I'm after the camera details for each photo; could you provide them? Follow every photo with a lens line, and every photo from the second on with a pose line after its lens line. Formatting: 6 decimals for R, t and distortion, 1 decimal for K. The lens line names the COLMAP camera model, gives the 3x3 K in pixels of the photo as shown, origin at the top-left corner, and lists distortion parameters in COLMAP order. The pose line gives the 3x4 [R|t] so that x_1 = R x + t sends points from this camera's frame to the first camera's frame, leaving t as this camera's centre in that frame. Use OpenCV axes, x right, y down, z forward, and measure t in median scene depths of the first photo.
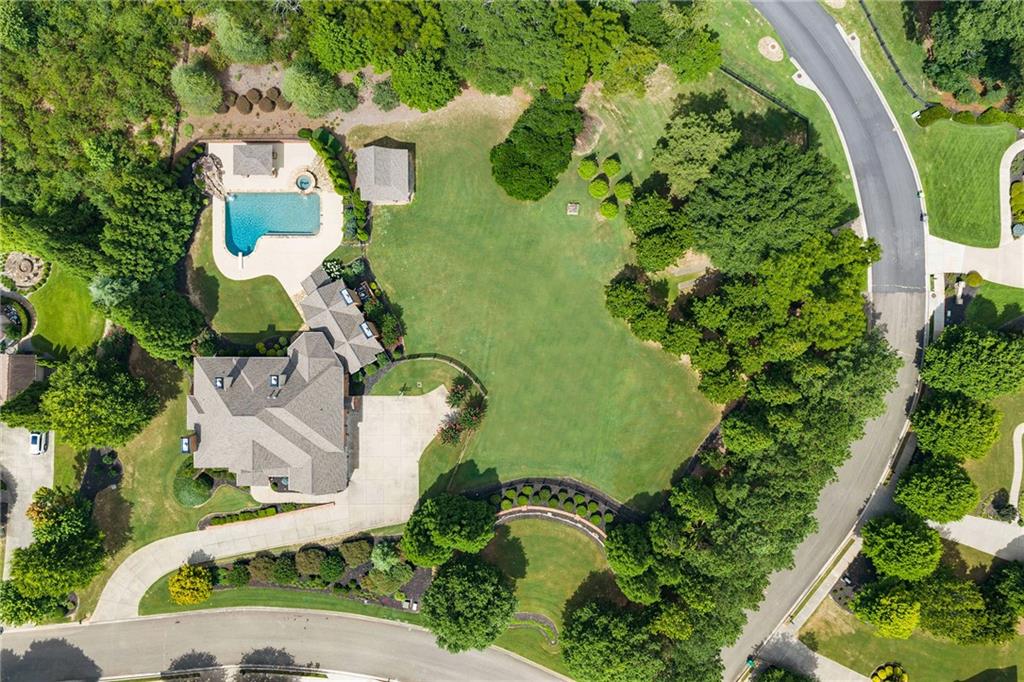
lens RADIAL K [[854.0, 0, 511.8], [0, 854.0, 341.4], [0, 0, 1]] dist [-0.008755, -0.002419]
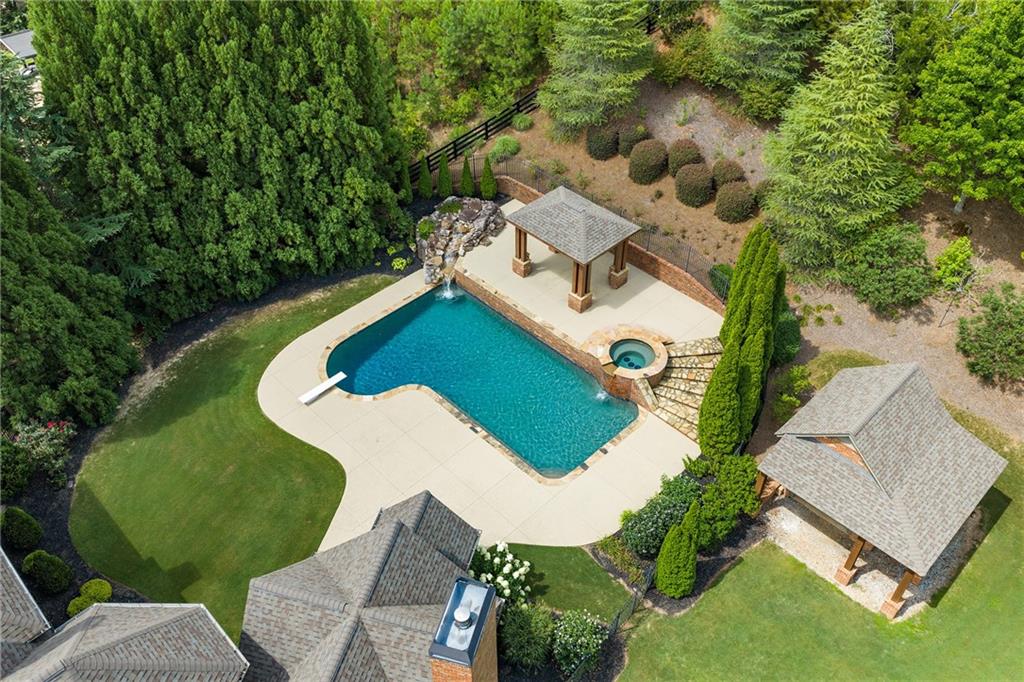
lens RADIAL K [[854.0, 0, 509.7], [0, 854.0, 341.6], [0, 0, 1]] dist [-0.008755, -0.002419]
pose [[0.693283, 0.493416, -0.525261, -0.106375], [-0.720502, 0.490106, -0.490585, 0.005539], [0.015371, 0.718565, 0.695290, 0.762727]]
